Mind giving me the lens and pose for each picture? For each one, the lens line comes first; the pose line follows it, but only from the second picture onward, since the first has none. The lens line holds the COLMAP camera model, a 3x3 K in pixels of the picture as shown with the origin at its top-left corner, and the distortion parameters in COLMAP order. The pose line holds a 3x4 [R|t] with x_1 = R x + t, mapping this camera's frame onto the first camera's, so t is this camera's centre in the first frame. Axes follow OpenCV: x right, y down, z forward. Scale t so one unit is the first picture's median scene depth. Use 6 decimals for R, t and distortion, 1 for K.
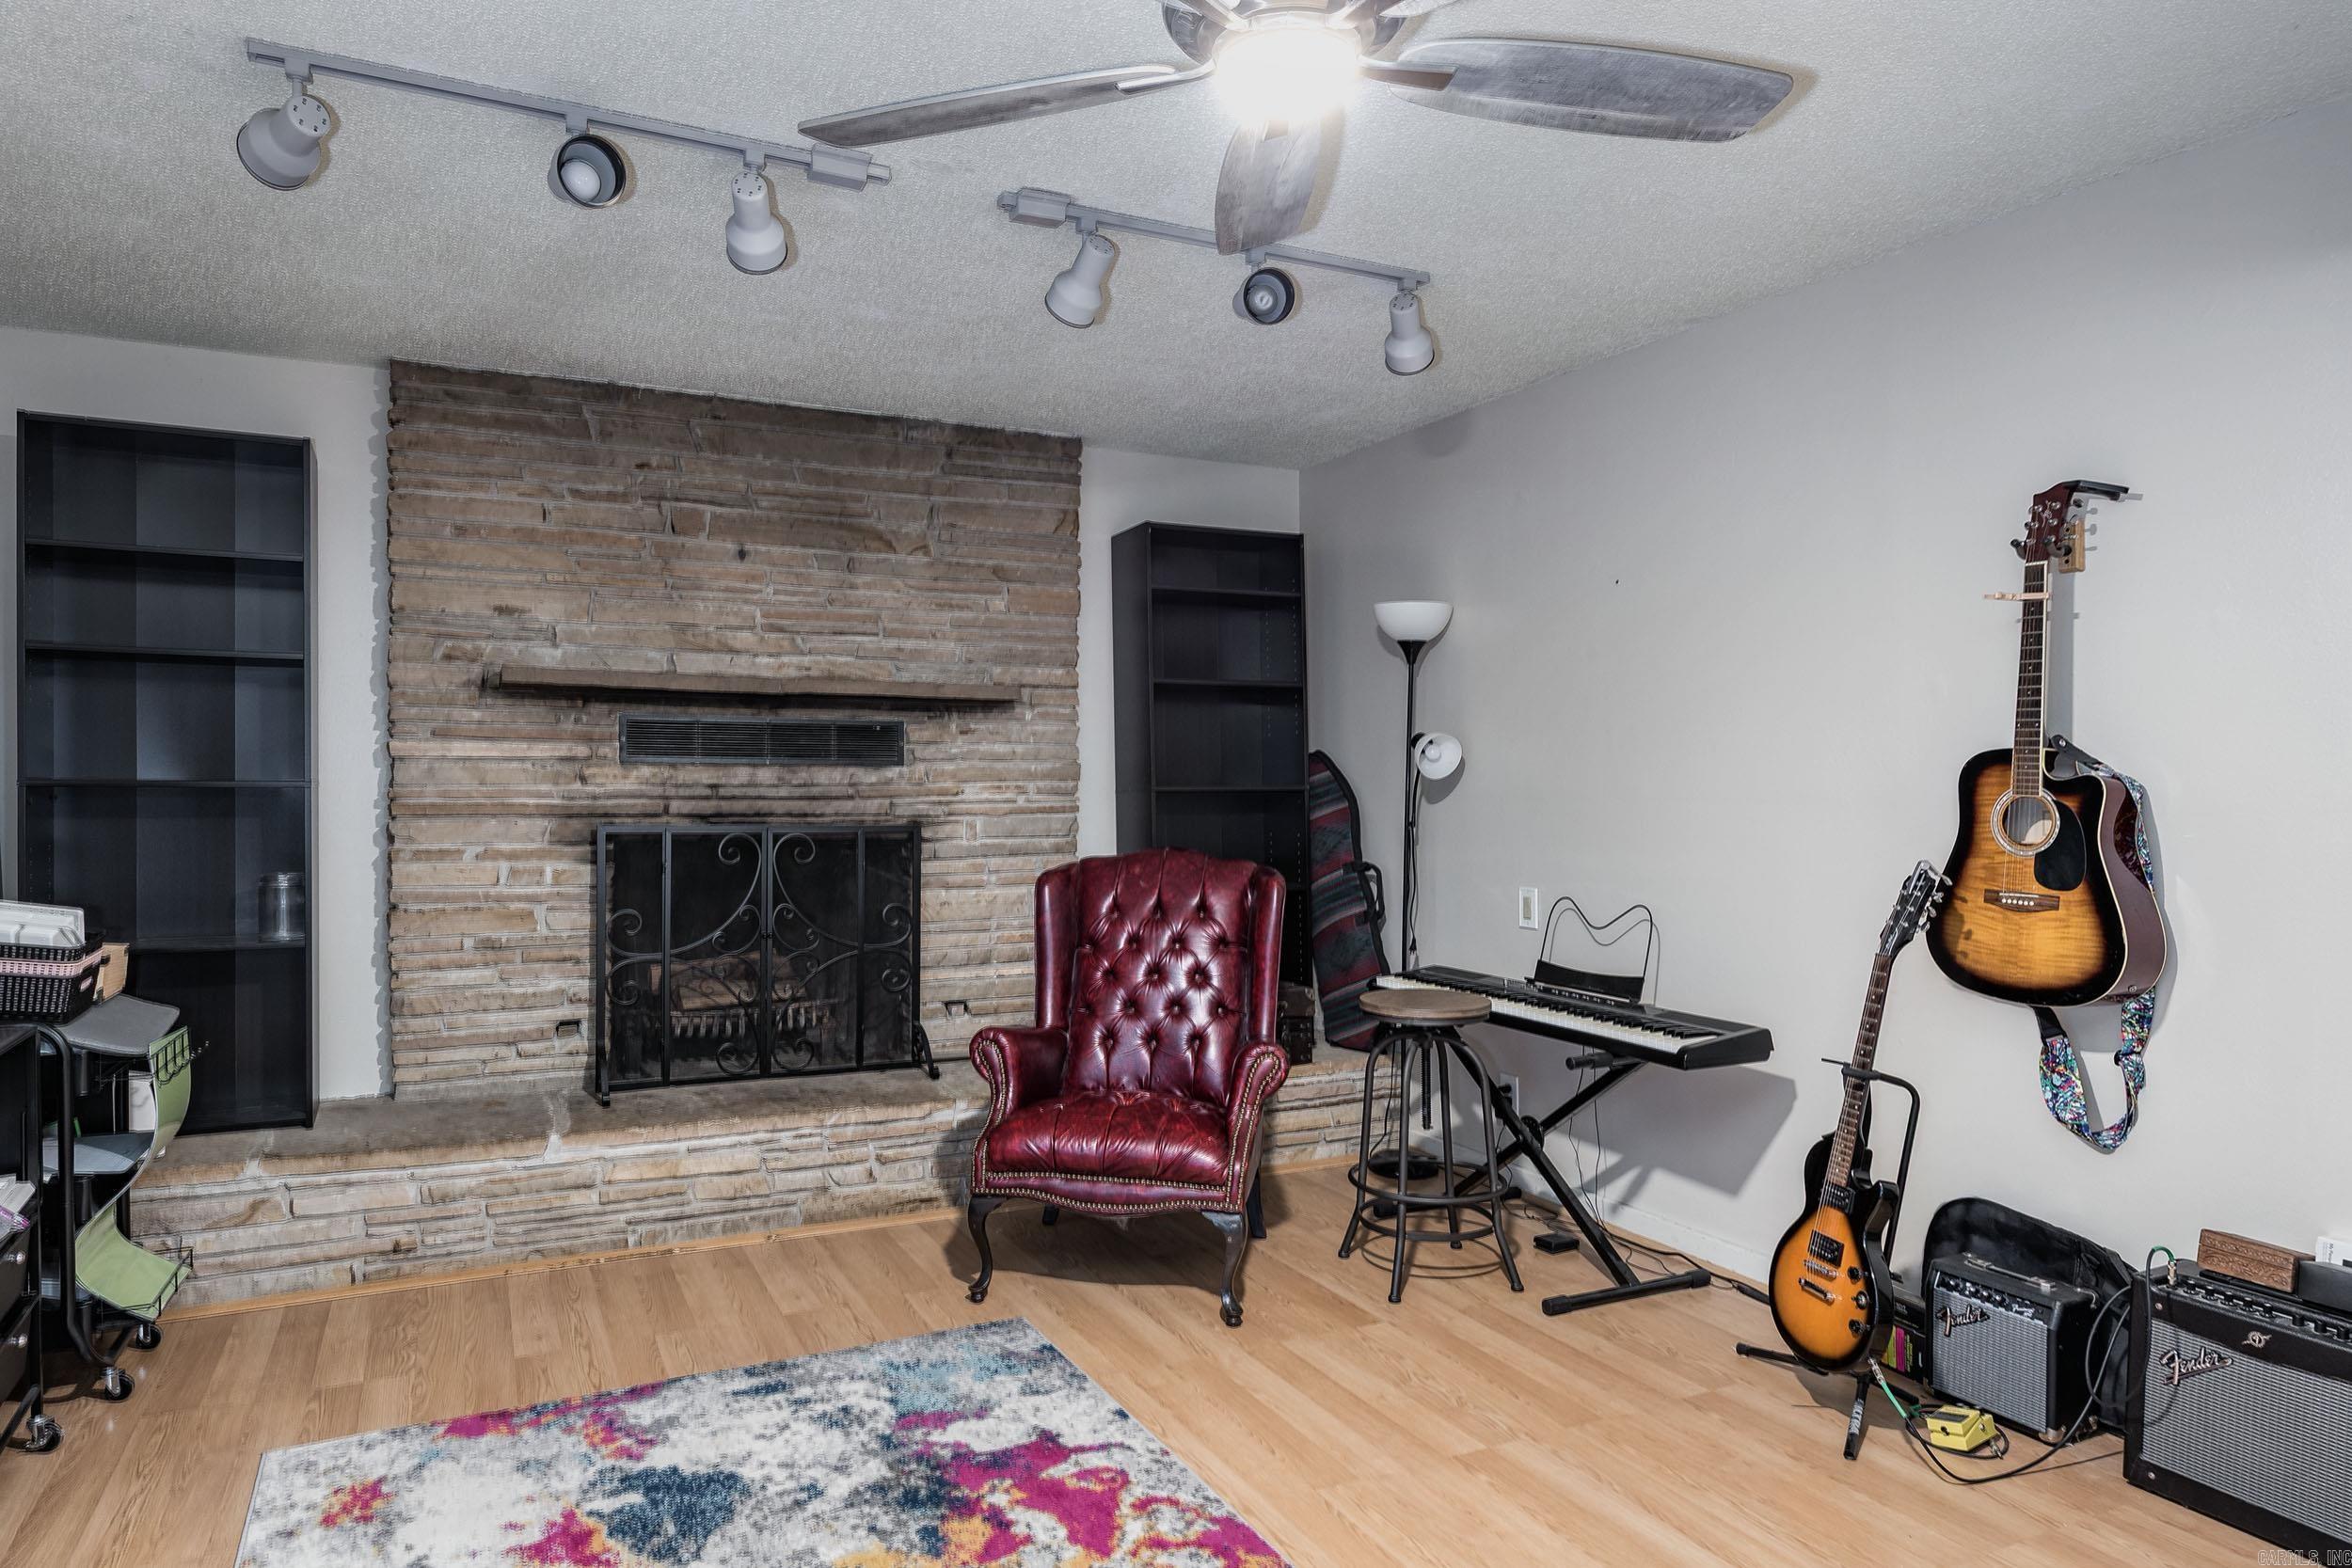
lens RADIAL K [[1408.4, 0, 1176.0], [0, 1408.4, 784.0], [0, 0, 1]] dist [-0.006347, -0.000819]
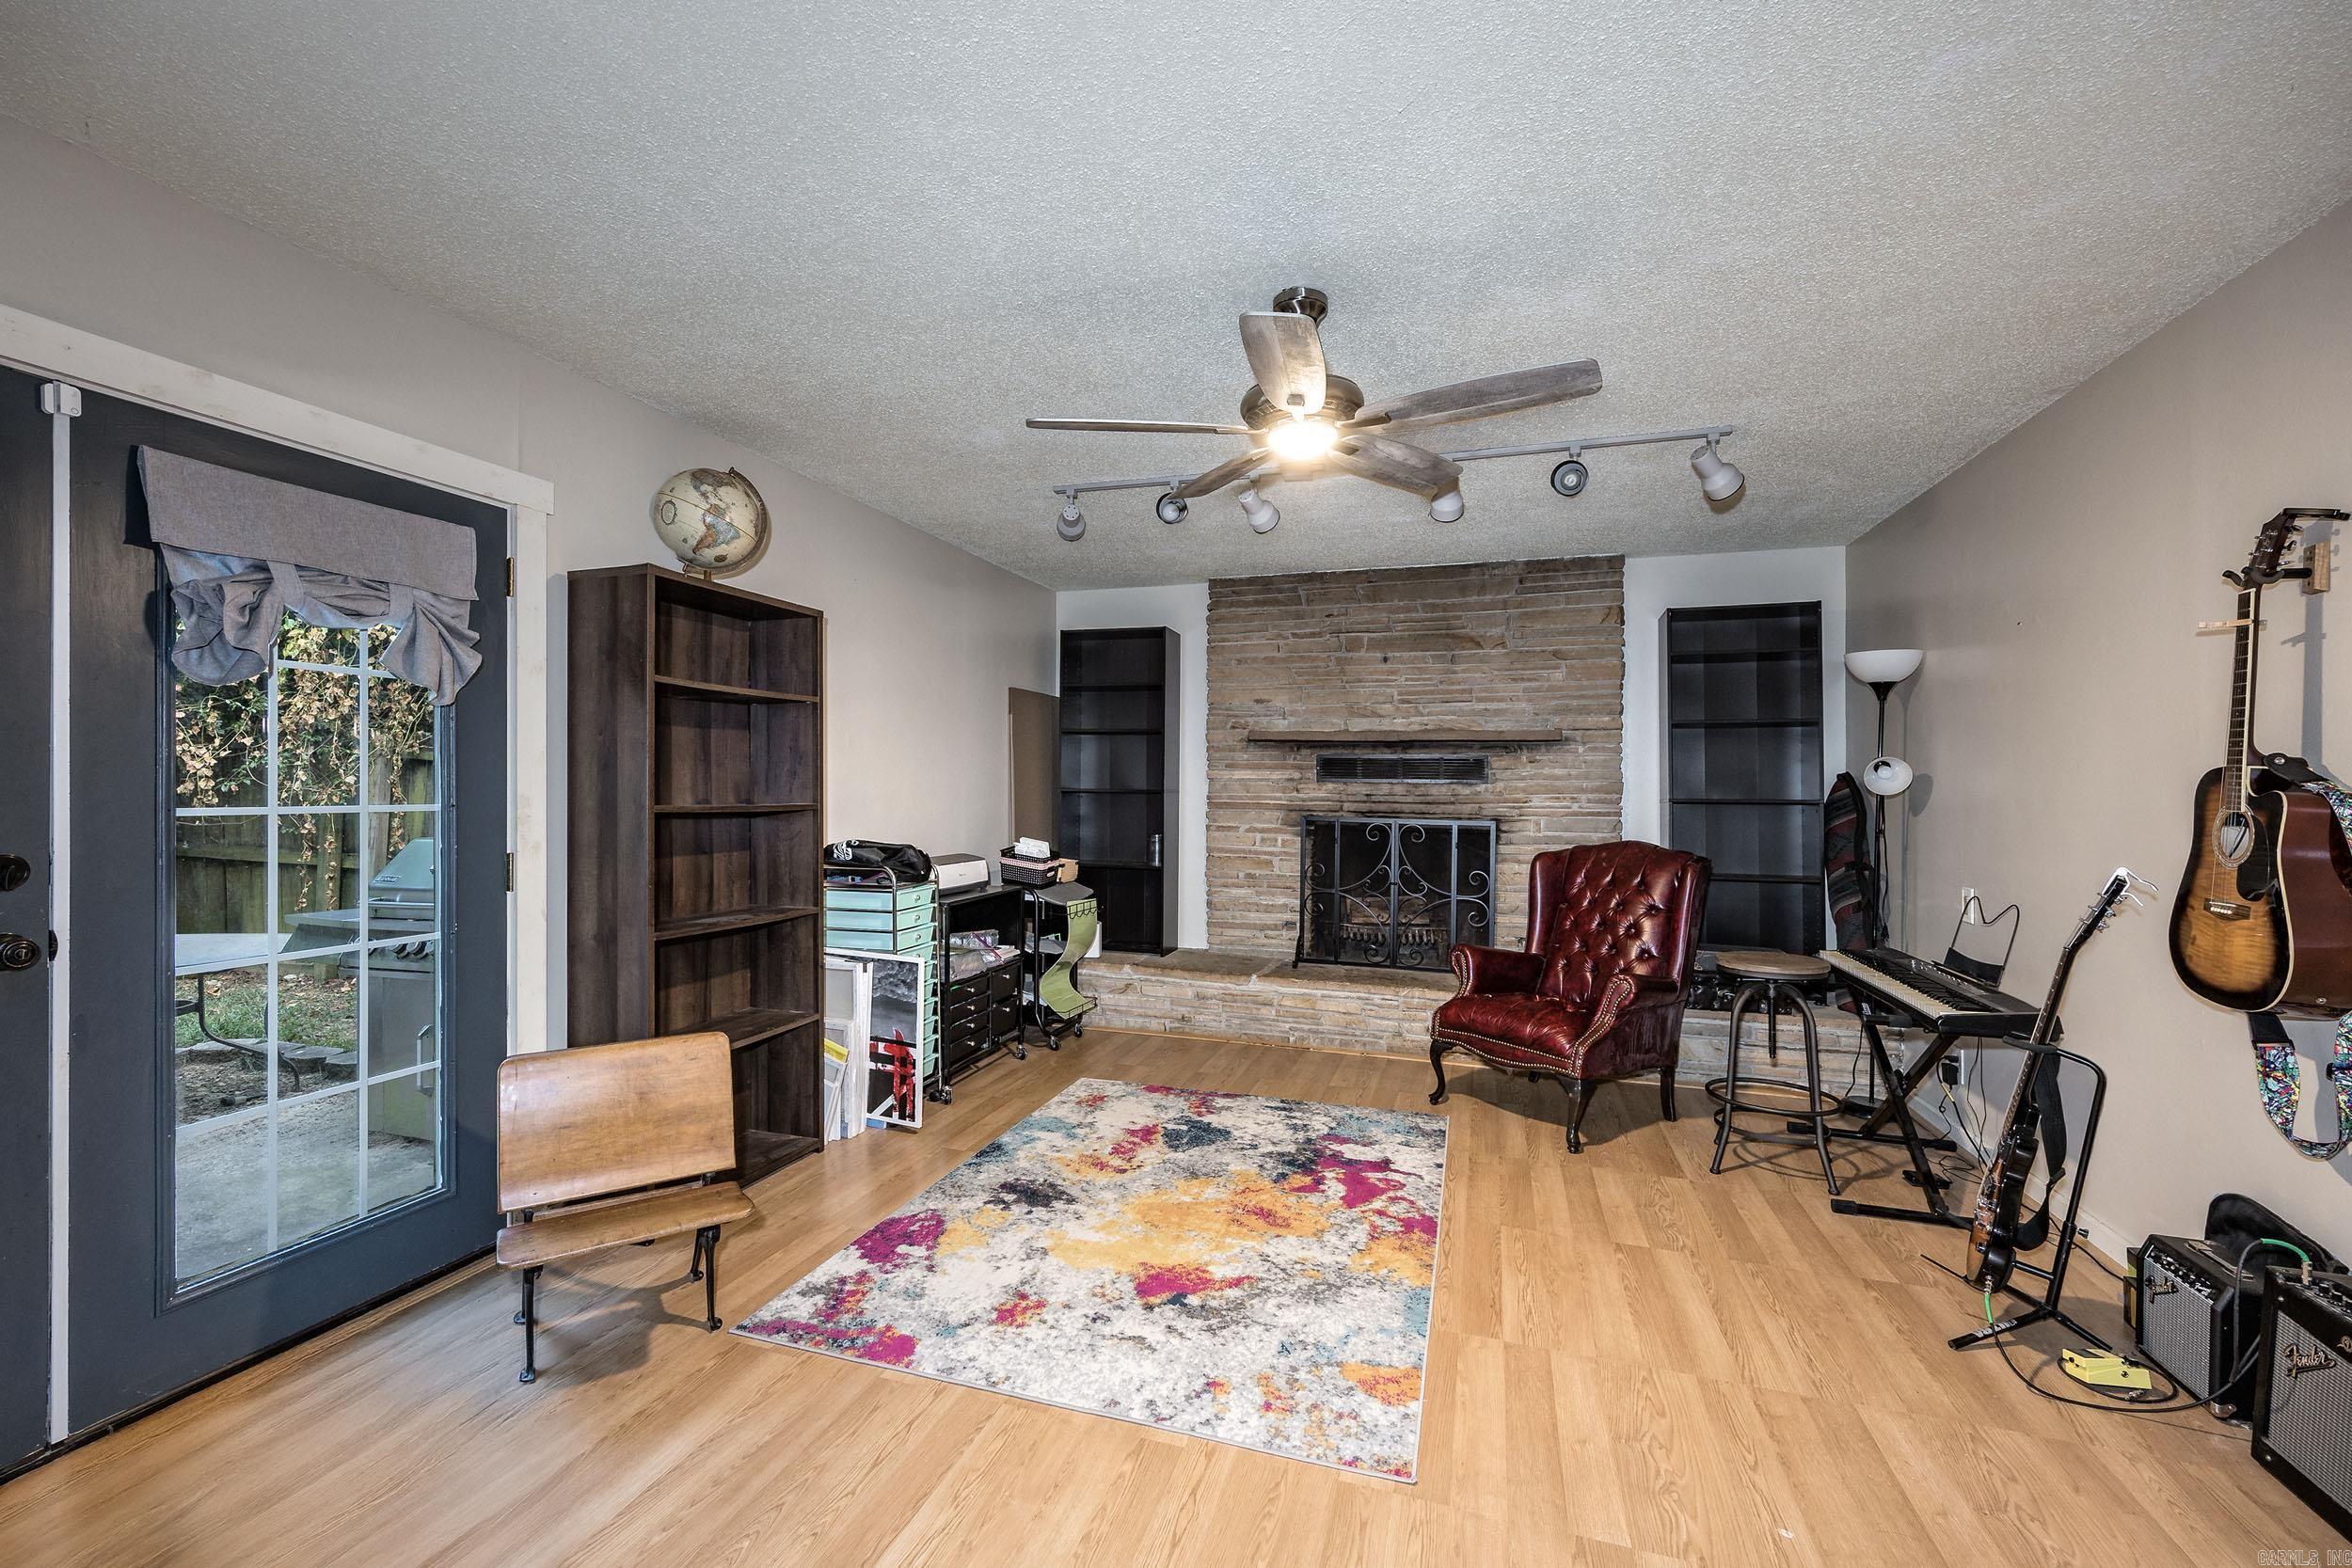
lens RADIAL K [[1030.8, 0, 1176.0], [0, 1030.8, 784.0], [0, 0, 1]] dist [-0.000917, -0.000216]
pose [[0.722605, 0.001353, -0.691259, 0.406709], [-0.011069, 0.999893, -0.009614, 0.003110], [0.691172, 0.014599, 0.722543, -0.083495]]
